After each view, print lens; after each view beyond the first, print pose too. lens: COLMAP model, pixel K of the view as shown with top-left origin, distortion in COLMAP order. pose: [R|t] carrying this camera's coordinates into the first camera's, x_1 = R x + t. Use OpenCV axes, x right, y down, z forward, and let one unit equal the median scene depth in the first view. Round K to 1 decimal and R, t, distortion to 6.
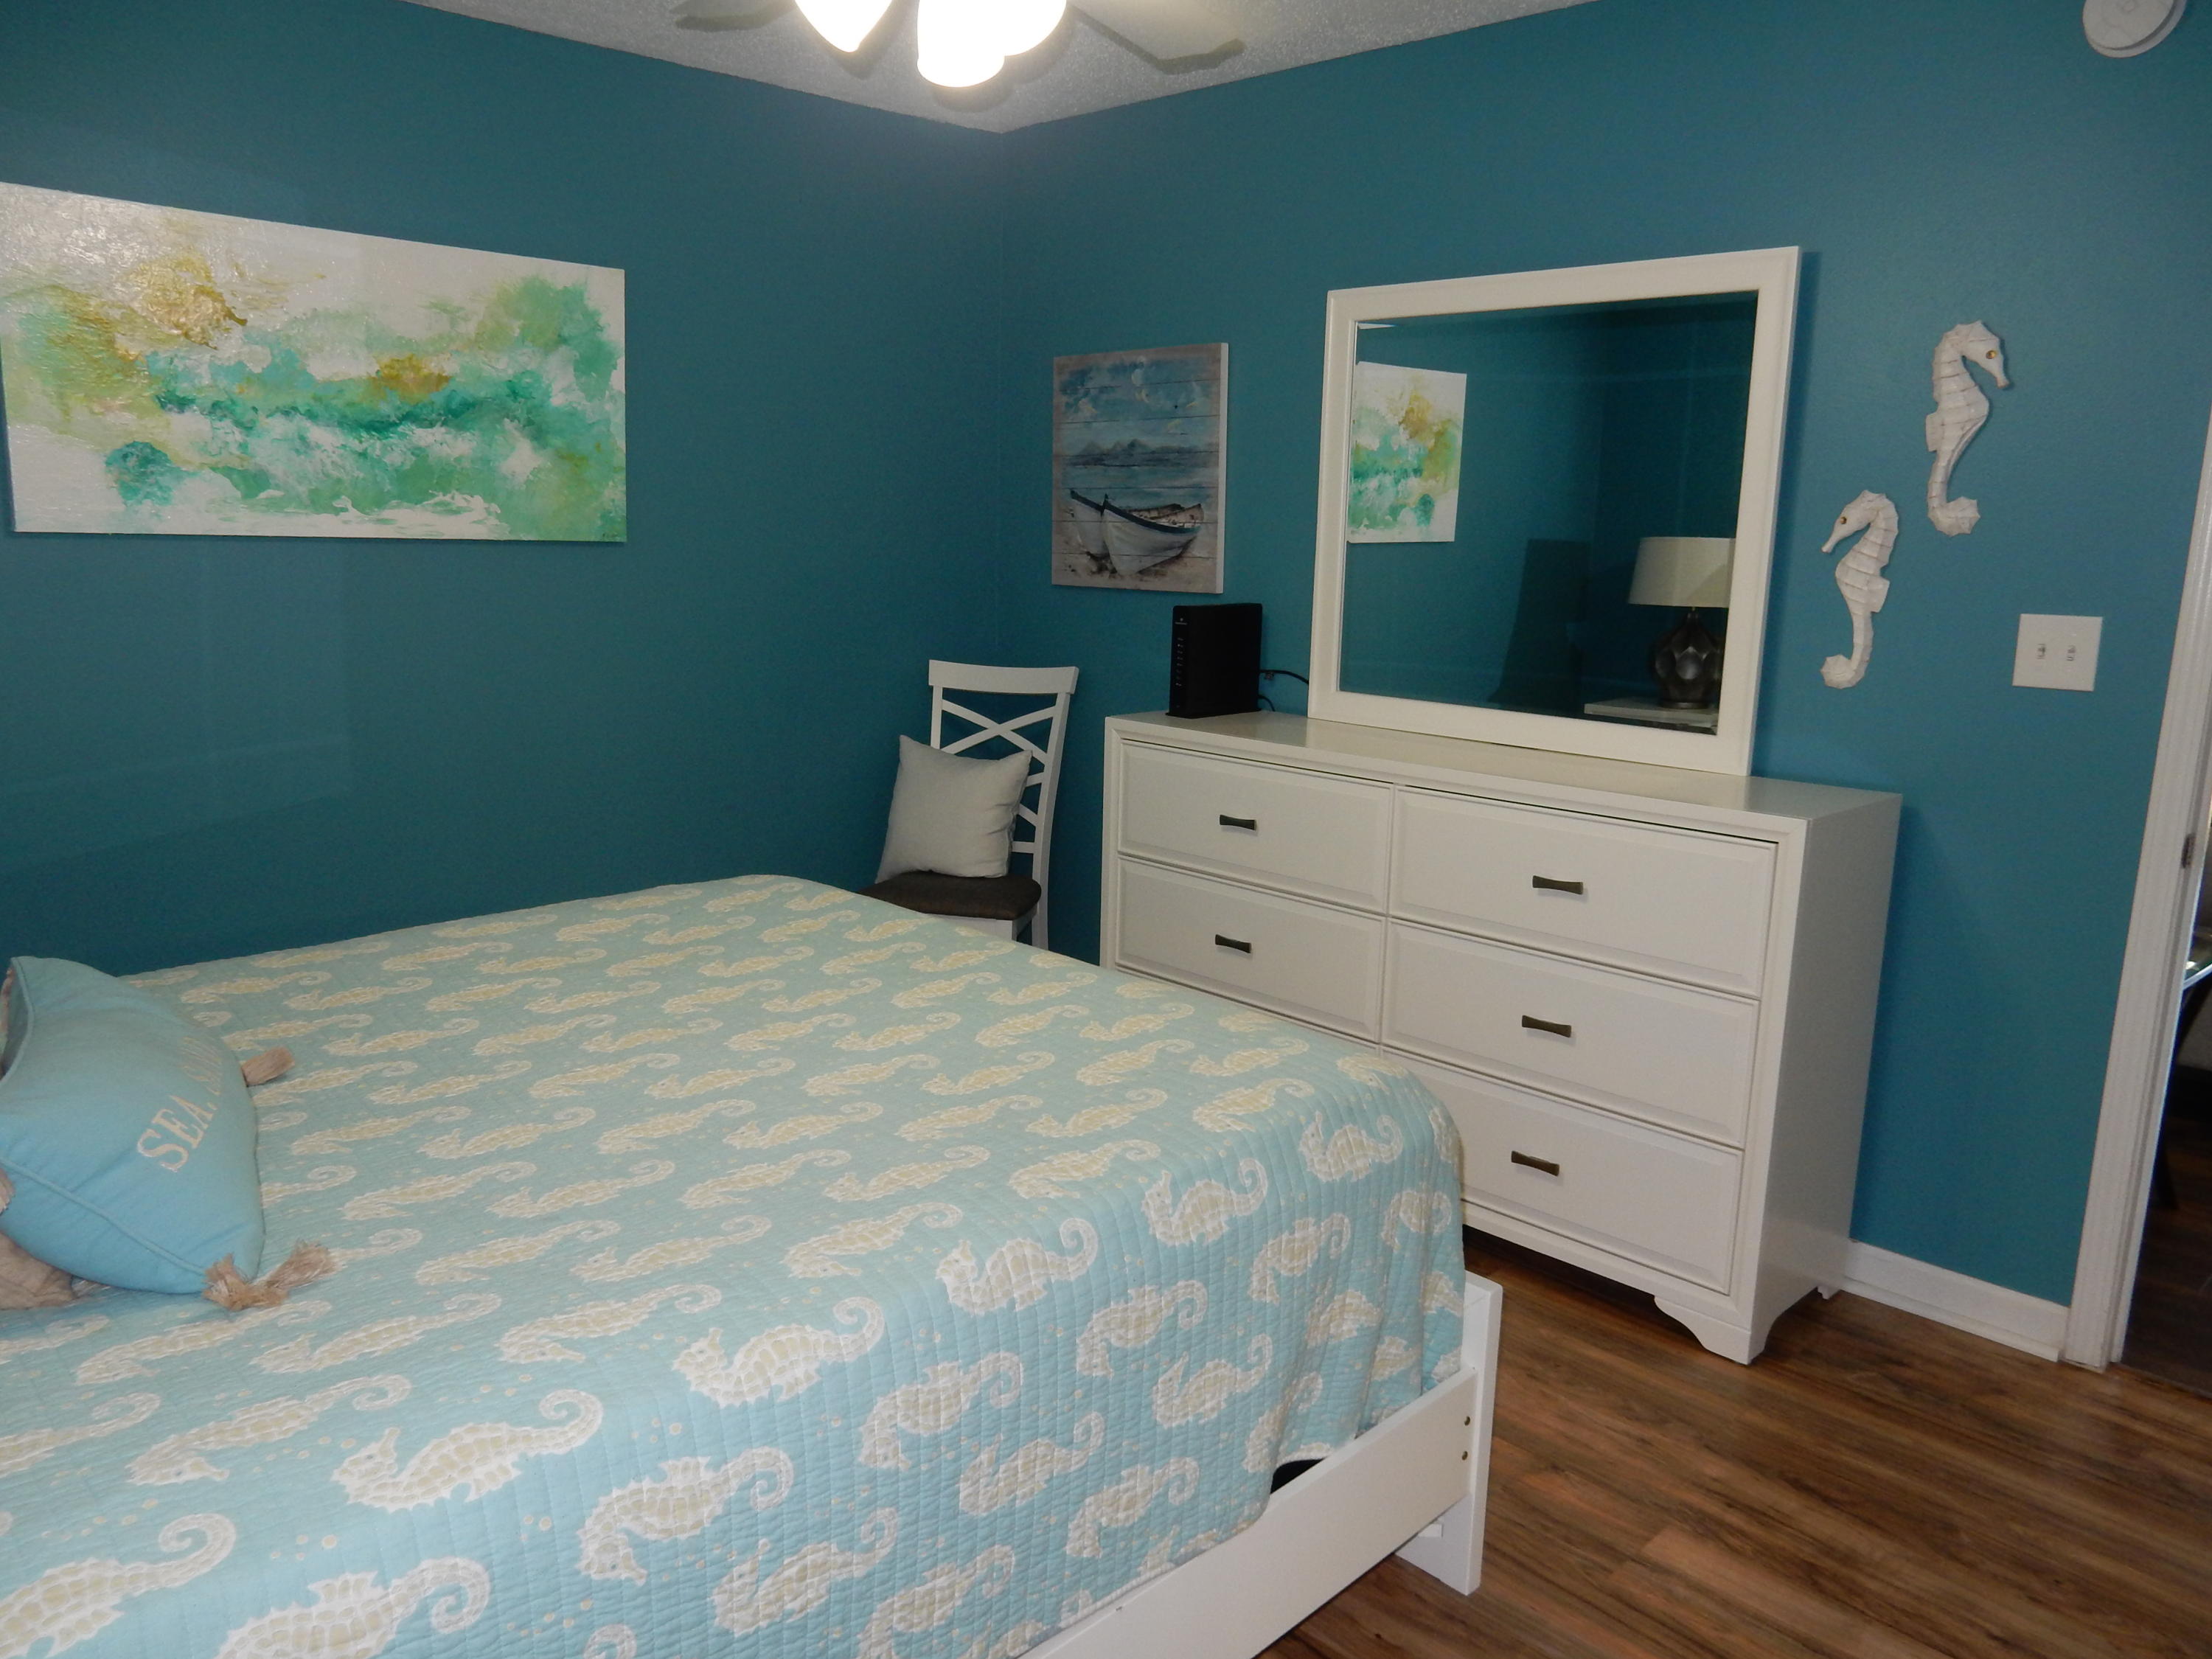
lens RADIAL K [[1631.5, 0, 1106.0], [0, 1631.5, 829.5], [0, 0, 1]] dist [-0.003521, 0.009010]
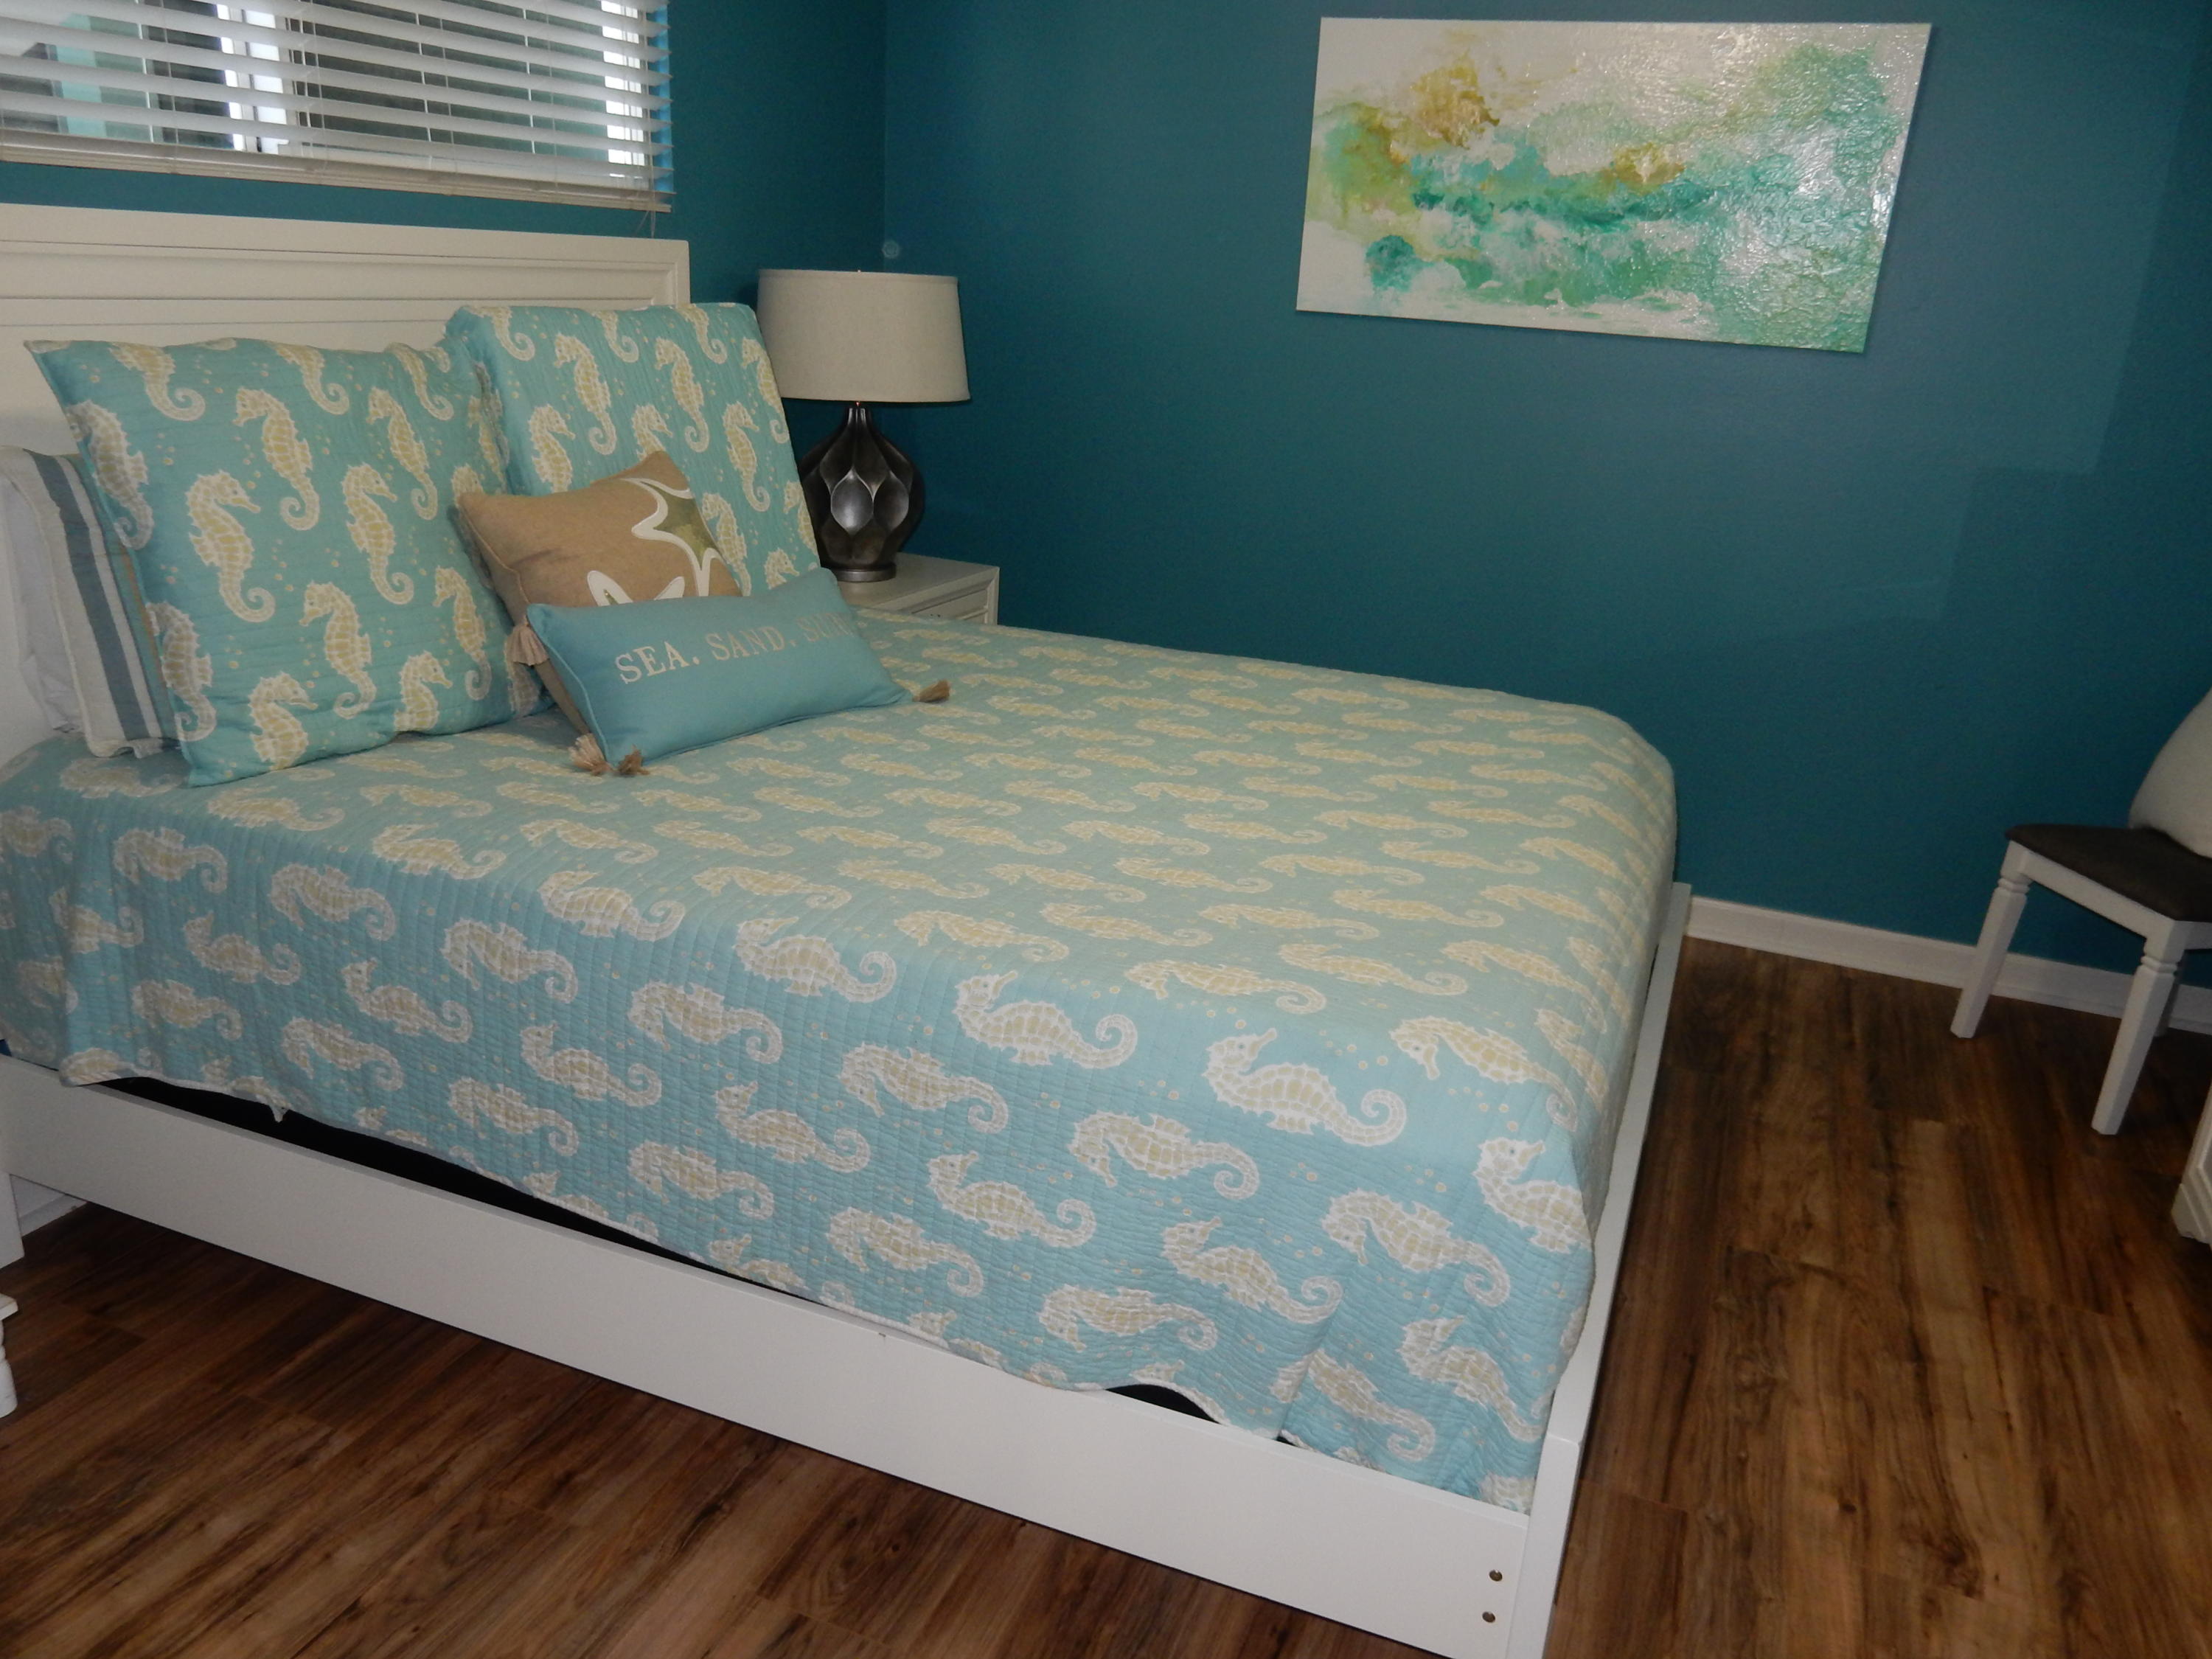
lens RADIAL K [[1631.5, 0, 1106.0], [0, 1631.5, 829.5], [0, 0, 1]] dist [-0.003521, 0.009010]
pose [[0.392632, 0.298951, -0.869752, 0.462250], [-0.219551, 0.948821, 0.227016, -0.051817], [0.893106, 0.101821, 0.438172, 0.335982]]
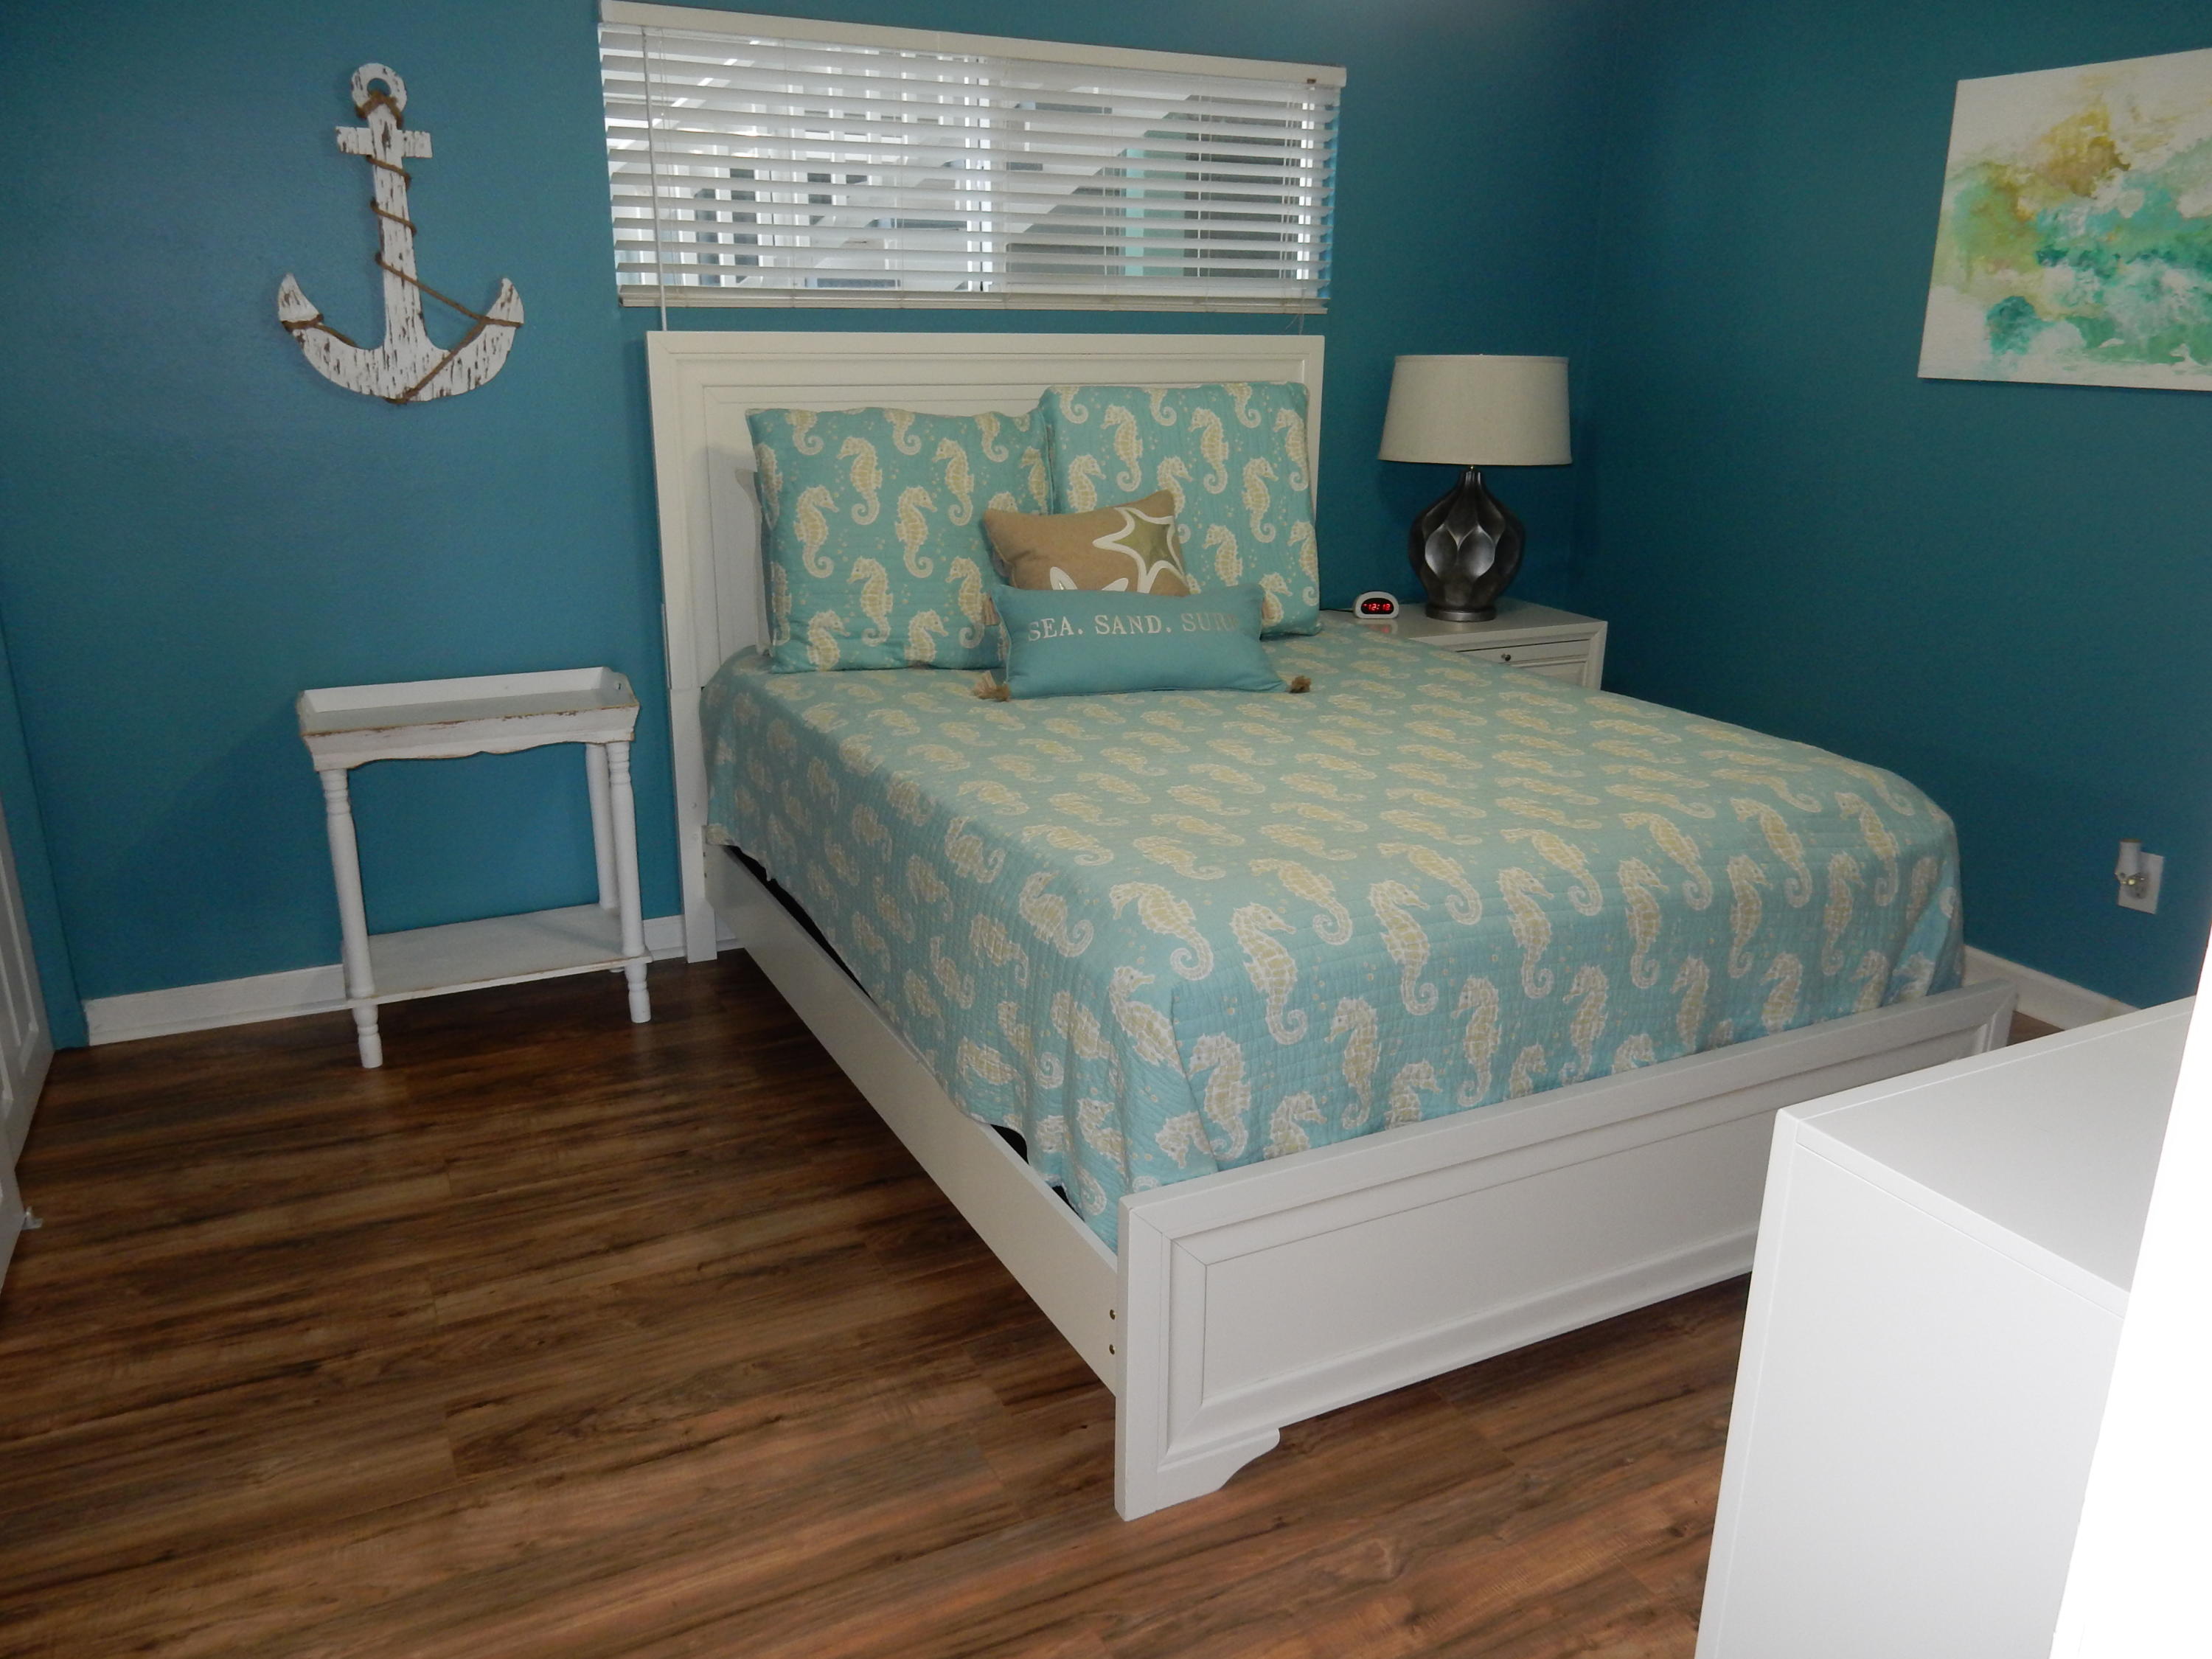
lens RADIAL K [[1631.5, 0, 1106.0], [0, 1631.5, 829.5], [0, 0, 1]] dist [-0.003521, 0.009010]
pose [[-0.312328, 0.253090, -0.915640, 0.686253], [-0.199274, 0.924958, 0.323639, -0.134938], [0.928839, 0.283545, -0.238457, 0.774043]]
